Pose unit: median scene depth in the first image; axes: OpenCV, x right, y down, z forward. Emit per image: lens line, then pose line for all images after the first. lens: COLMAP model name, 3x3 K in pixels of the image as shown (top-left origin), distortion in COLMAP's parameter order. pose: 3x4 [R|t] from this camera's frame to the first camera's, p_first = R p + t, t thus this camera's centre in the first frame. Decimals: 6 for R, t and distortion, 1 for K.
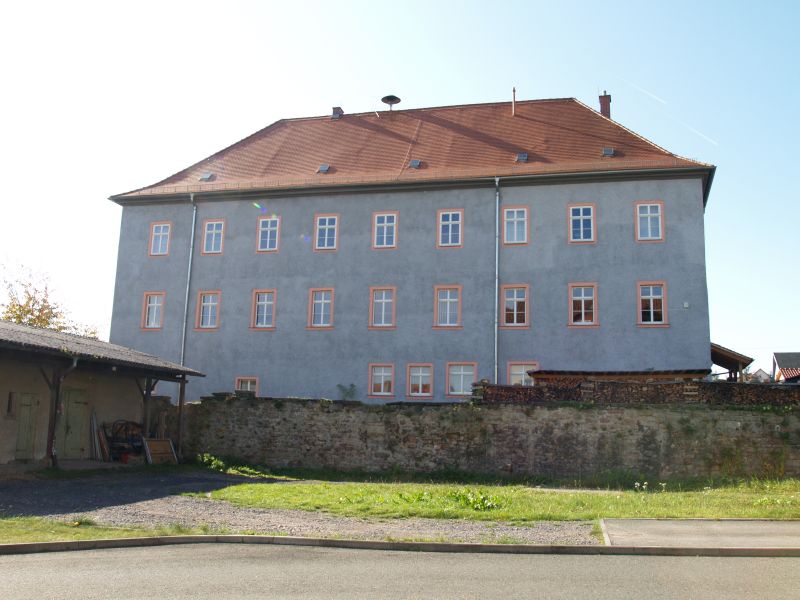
lens RADIAL K [[762.7, 0, 400.0], [0, 762.7, 300.0], [0, 0, 1]] dist [-0.124567, 0.002506]
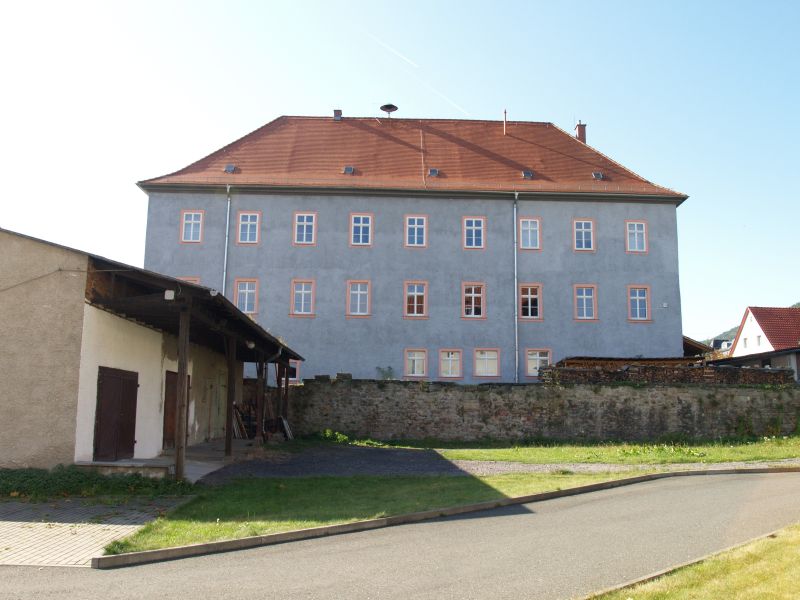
lens RADIAL K [[762.7, 0, 400.0], [0, 762.7, 300.0], [0, 0, 1]] dist [-0.124567, 0.002506]
pose [[0.964624, 0.025880, 0.262355, -0.352302], [-0.033305, 0.999160, 0.023896, -0.016234], [-0.261516, -0.031789, 0.964676, -0.094030]]
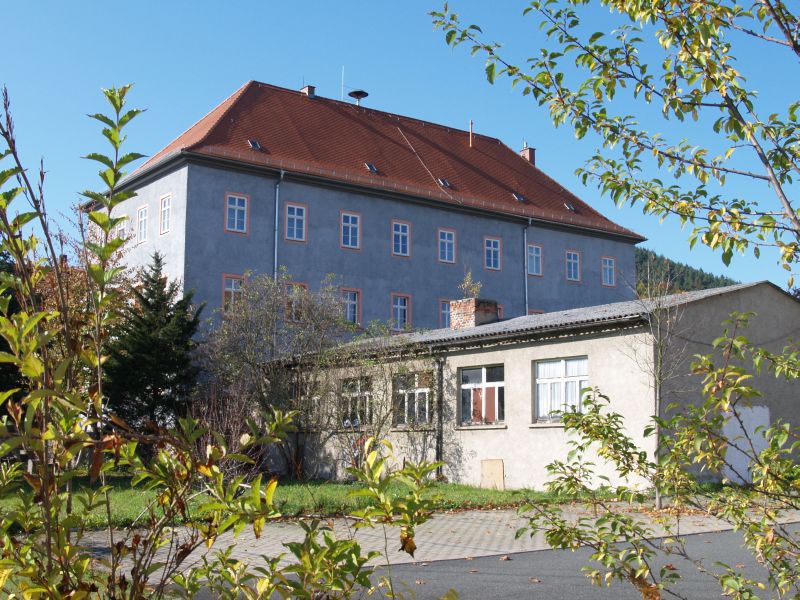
lens RADIAL K [[1057.6, 0, 400.0], [0, 1057.6, 300.0], [0, 0, 1]] dist [-0.142509, -0.004982]
pose [[0.637293, 0.087708, 0.765614, -1.254426], [-0.118647, 0.992824, -0.014976, 0.014891], [-0.761434, -0.081293, 0.643125, 0.086486]]
